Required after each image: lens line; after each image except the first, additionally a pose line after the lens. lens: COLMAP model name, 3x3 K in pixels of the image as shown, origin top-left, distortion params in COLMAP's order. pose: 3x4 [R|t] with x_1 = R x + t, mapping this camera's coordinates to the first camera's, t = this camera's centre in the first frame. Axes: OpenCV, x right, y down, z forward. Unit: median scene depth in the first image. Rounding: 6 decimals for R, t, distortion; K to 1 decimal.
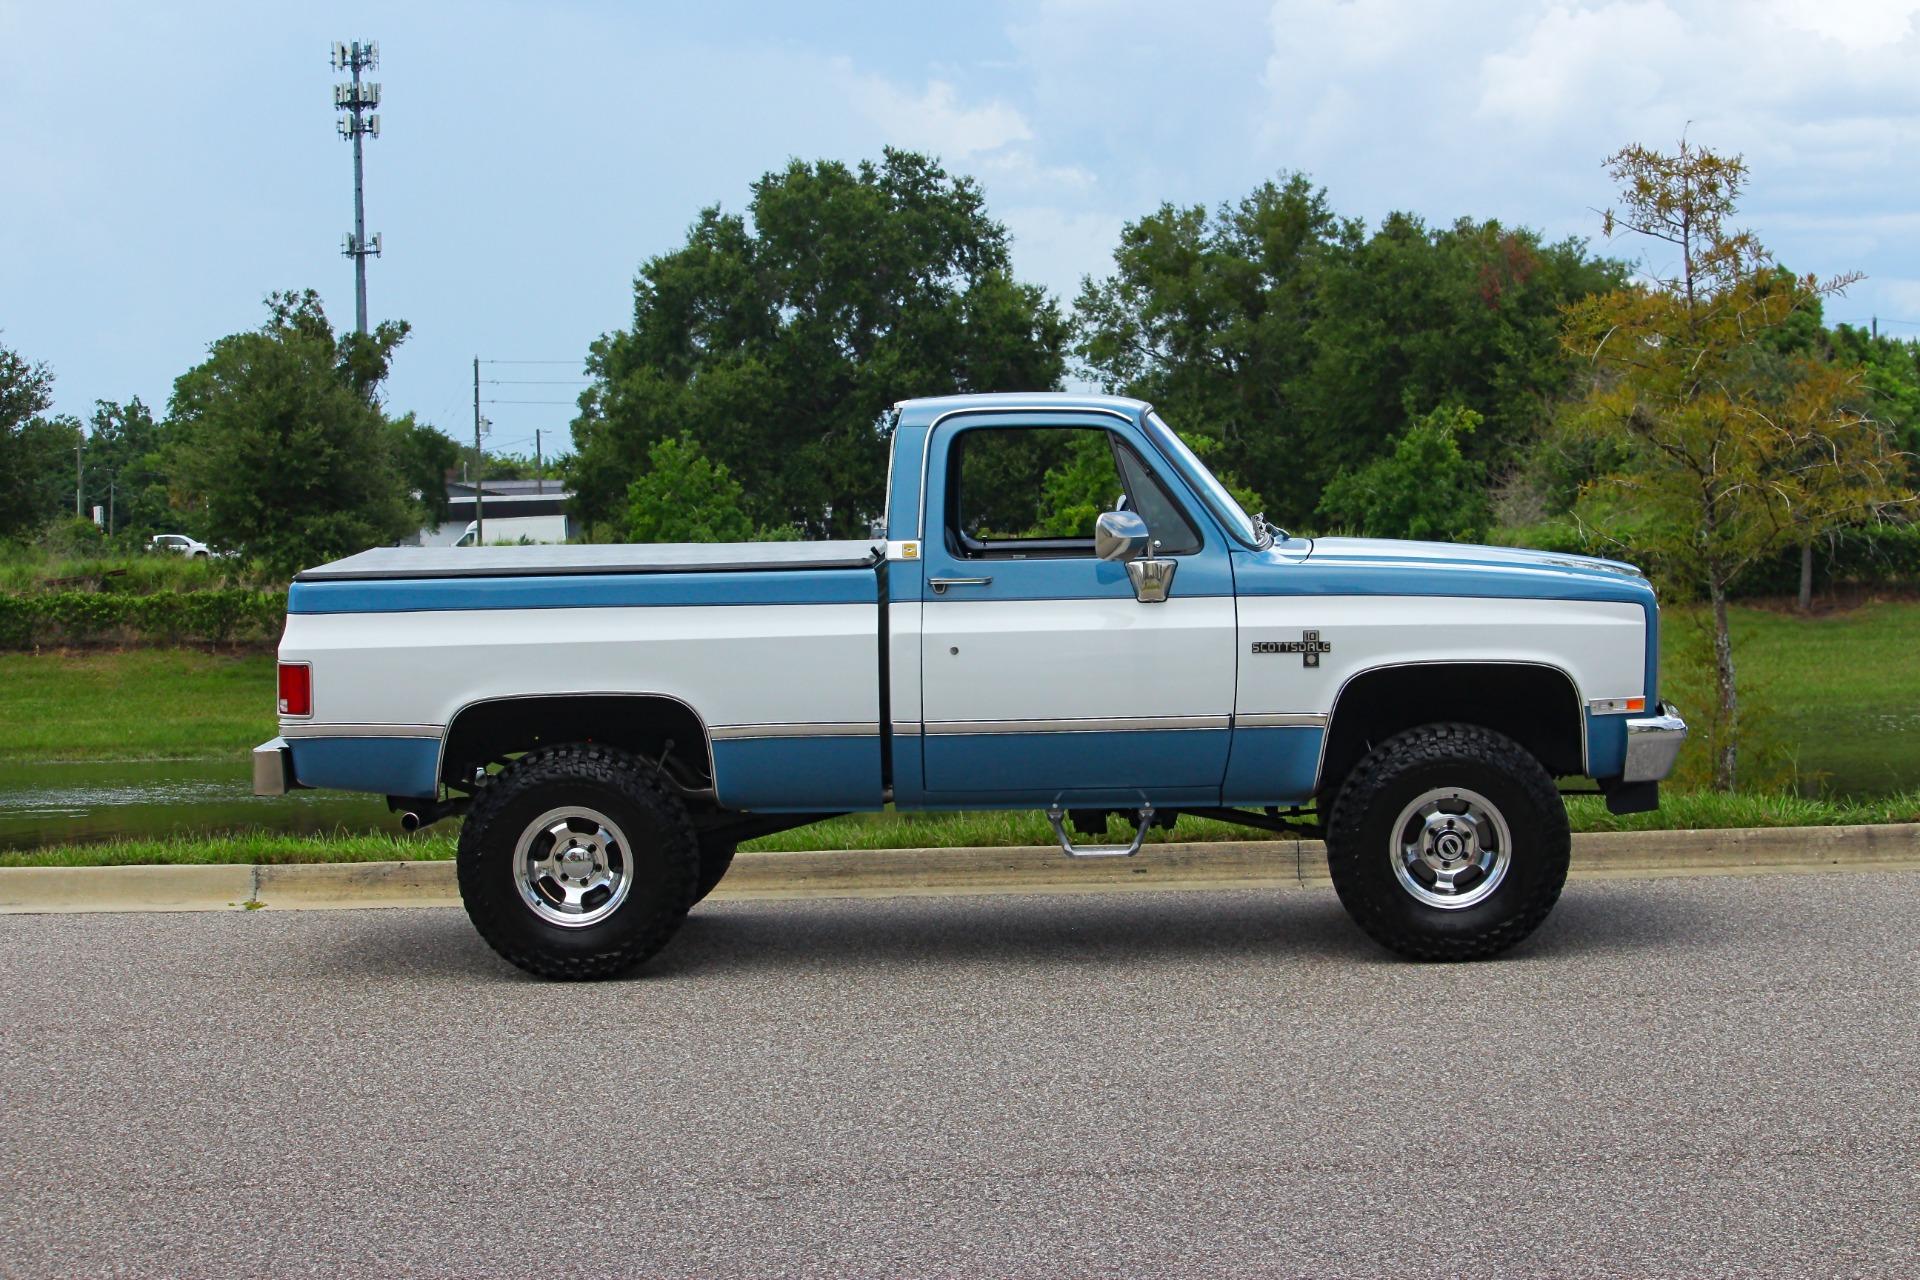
lens RADIAL K [[4917.7, 0, 965.9], [0, 4917.7, 638.9], [0, 0, 1]] dist [-0.402054, 0.000000]
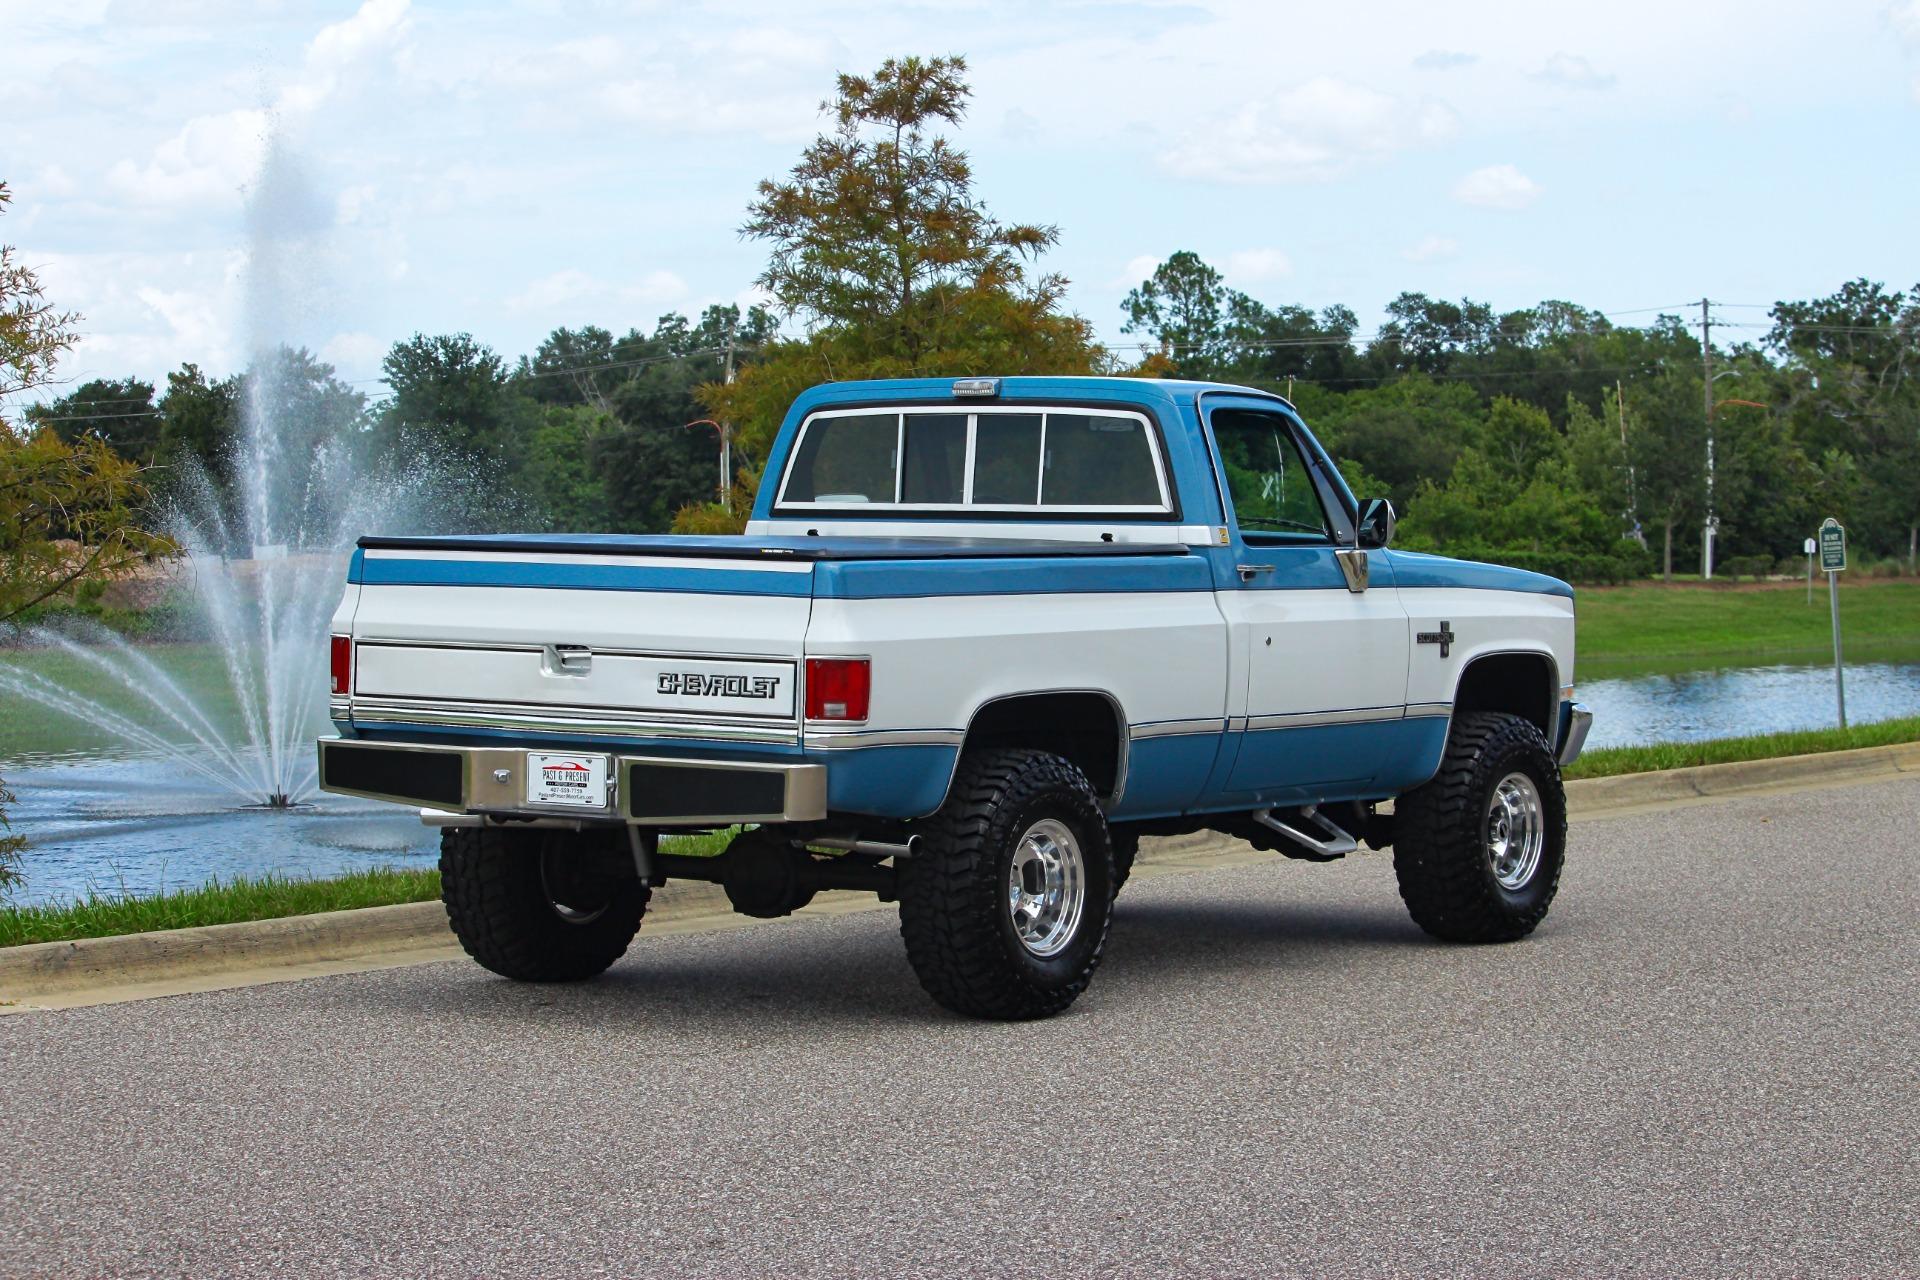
lens RADIAL K [[4924.3, 0, 963.5], [0, 4924.3, 646.3], [0, 0, 1]] dist [-0.416817, 0.000000]
pose [[0.532840, -0.001033, 0.846215, -0.088272], [0.028848, 0.999440, -0.016945, 0.001877], [-0.845724, 0.033440, 0.532572, 0.057018]]
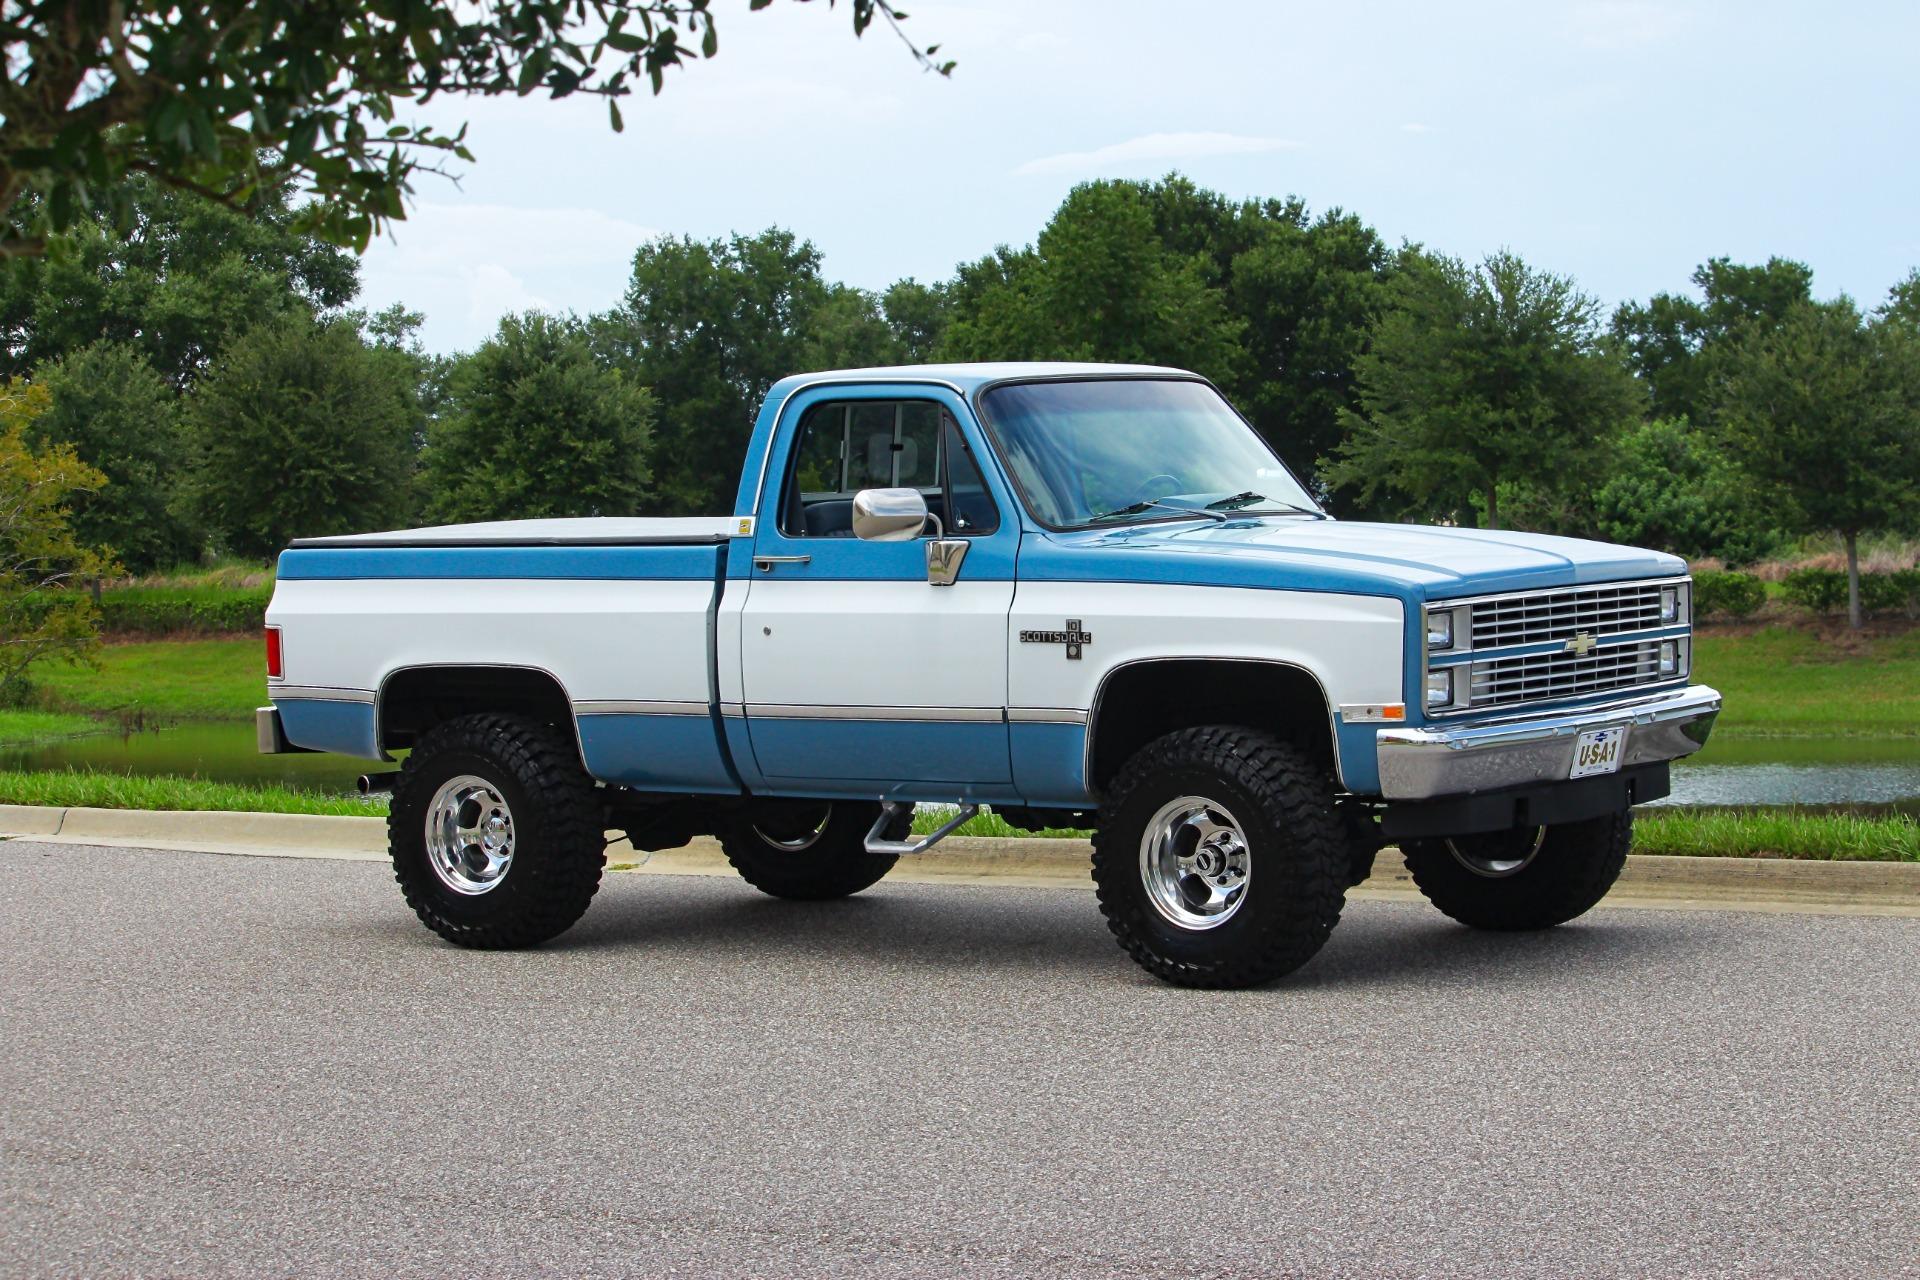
lens RADIAL K [[4924.3, 0, 1101.2], [0, 4924.3, 578.3], [0, 0, 1]] dist [-0.416817, 0.000000]
pose [[0.847012, 0.020419, -0.531181, 0.059472], [-0.023675, 0.999719, 0.000679, -0.001072], [0.531046, 0.012001, 0.847258, 0.022718]]
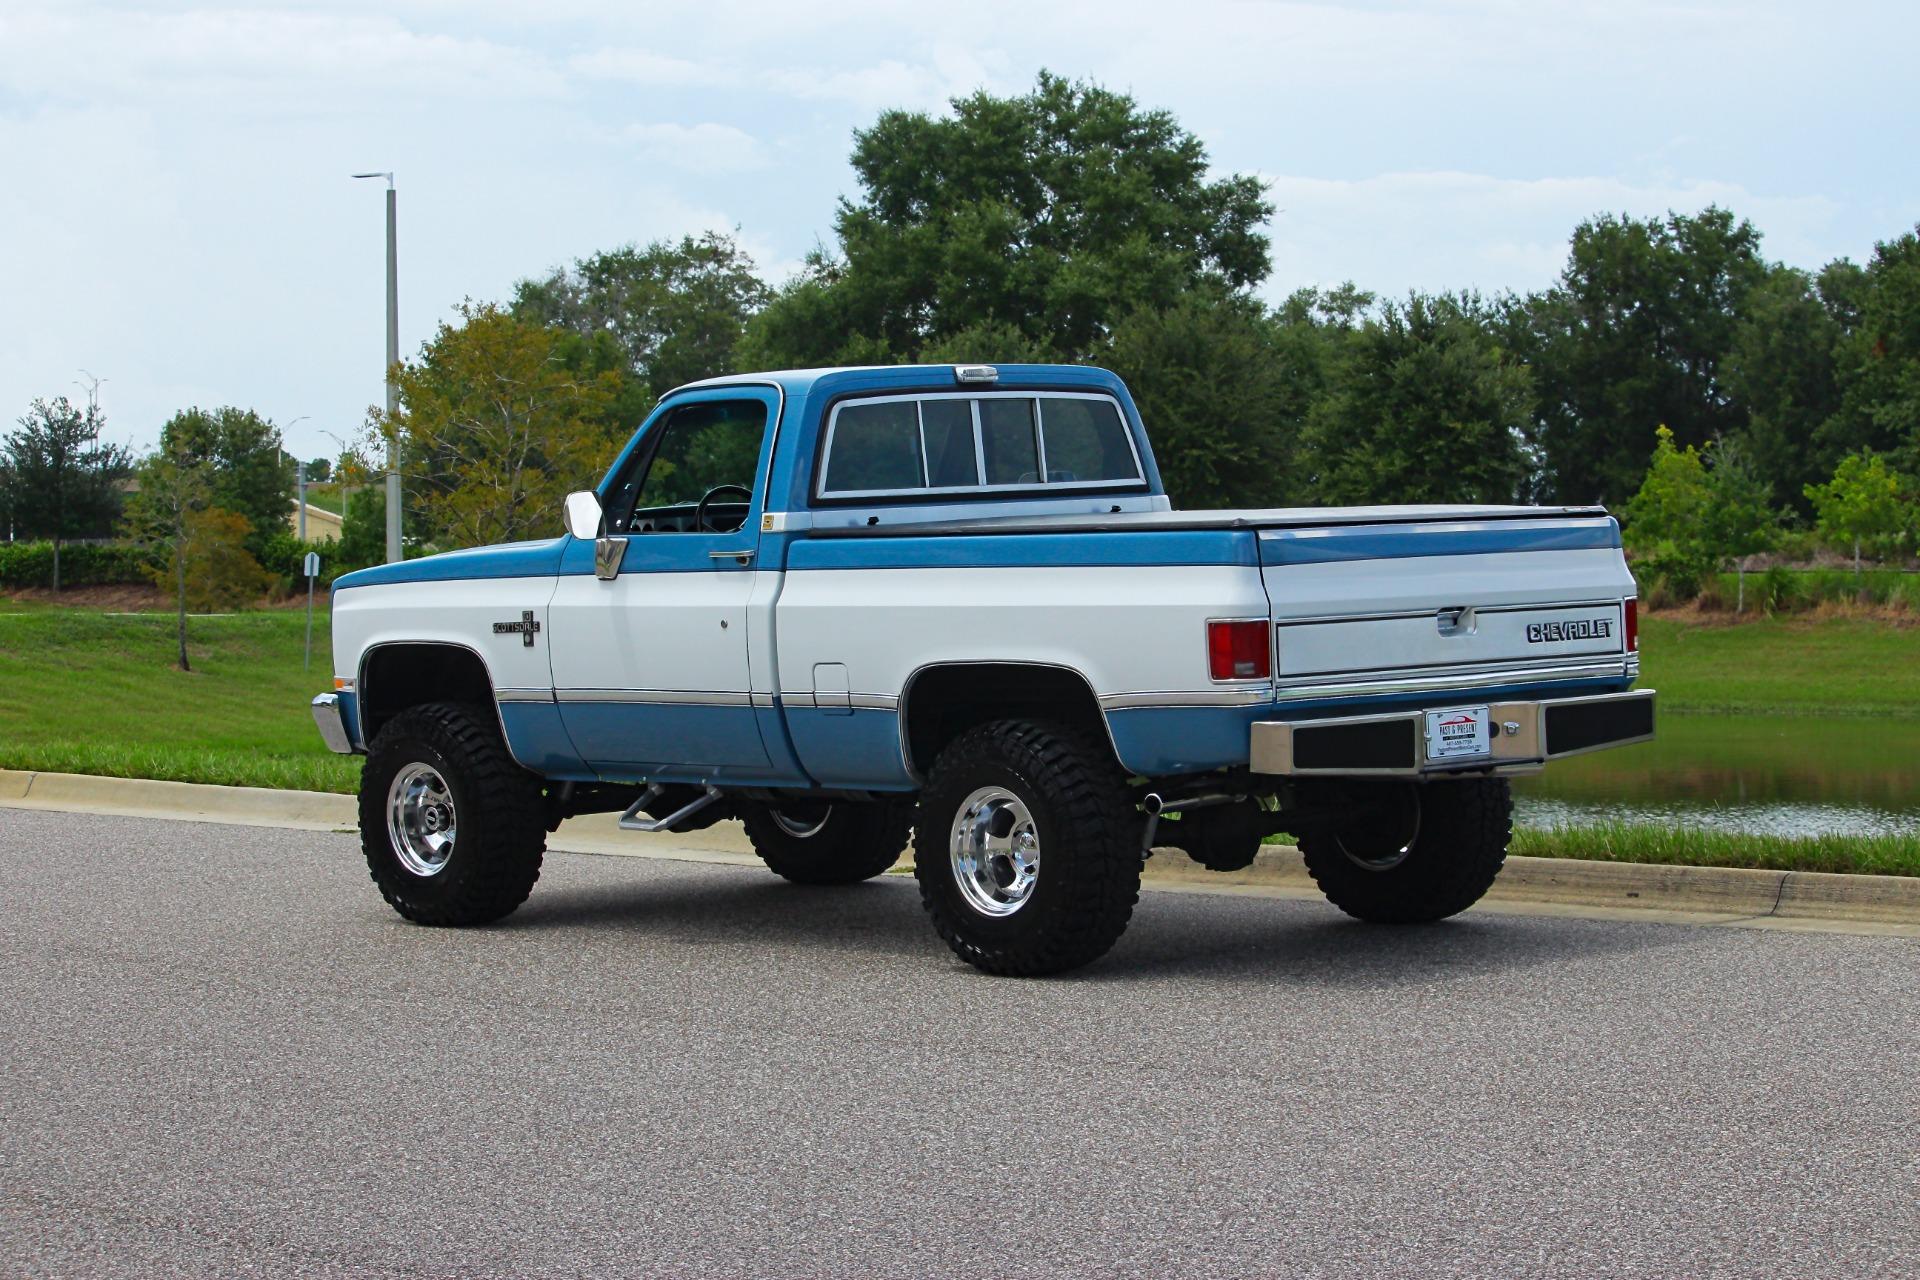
lens RADIAL K [[4924.3, 0, 983.2], [0, 4924.3, 599.5], [0, 0, 1]] dist [-0.416817, 0.000000]
pose [[0.705035, 0.028772, -0.708588, 0.070724], [-0.025698, 0.999557, 0.015018, -0.001930], [0.708706, 0.007621, 0.705462, 0.037581]]
